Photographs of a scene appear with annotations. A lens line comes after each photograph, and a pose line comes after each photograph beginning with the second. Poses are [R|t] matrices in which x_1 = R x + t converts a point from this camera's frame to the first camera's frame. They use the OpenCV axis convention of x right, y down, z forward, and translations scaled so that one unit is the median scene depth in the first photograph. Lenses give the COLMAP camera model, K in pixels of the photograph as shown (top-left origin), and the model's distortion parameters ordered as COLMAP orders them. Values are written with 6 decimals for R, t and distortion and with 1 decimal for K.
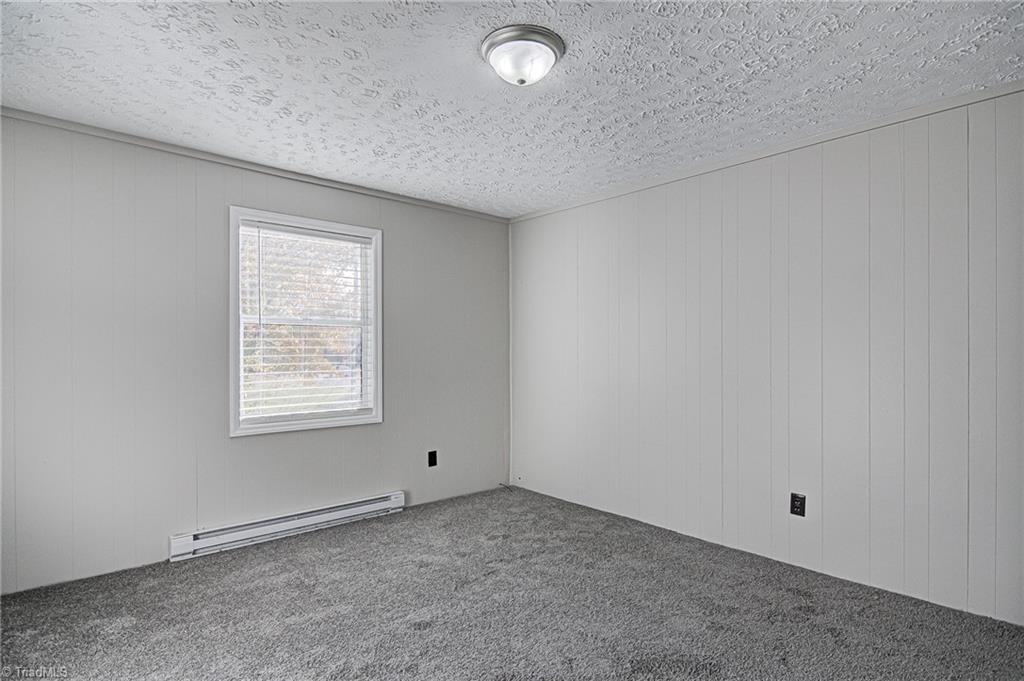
lens RADIAL K [[538.9, 0, 506.1], [0, 538.9, 348.1], [0, 0, 1]] dist [0.021329, -0.018667]
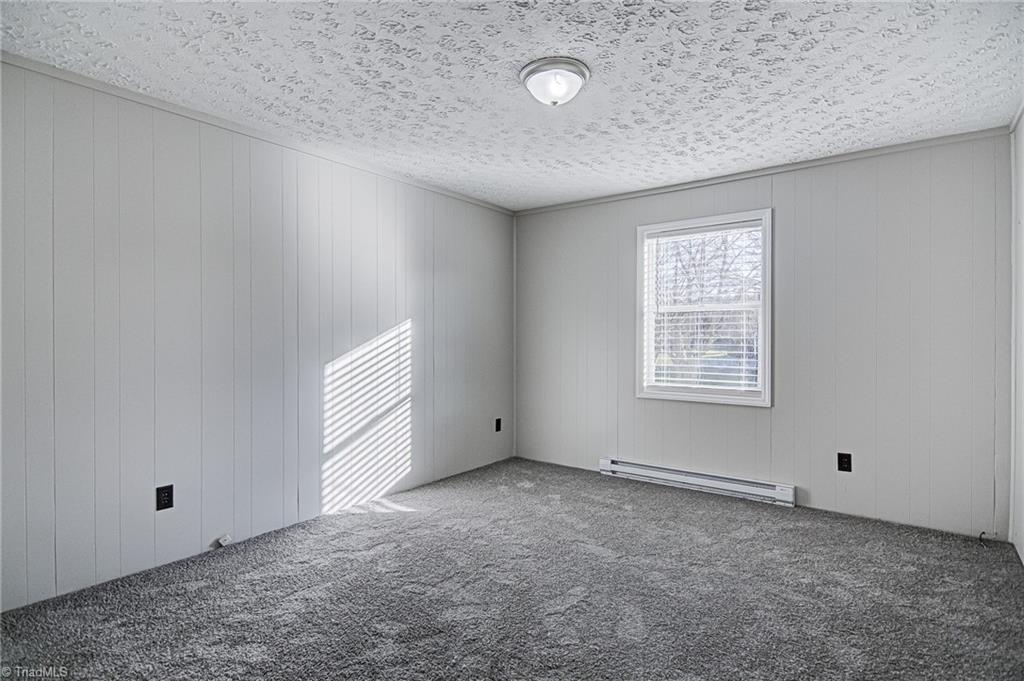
lens RADIAL K [[538.9, 0, 526.3], [0, 538.9, 337.3], [0, 0, 1]] dist [0.021329, -0.018667]
pose [[0.207028, 0.001729, -0.978334, 0.714396], [0.007809, 0.999964, 0.003420, 0.006125], [0.978304, -0.008348, 0.207007, 0.426120]]
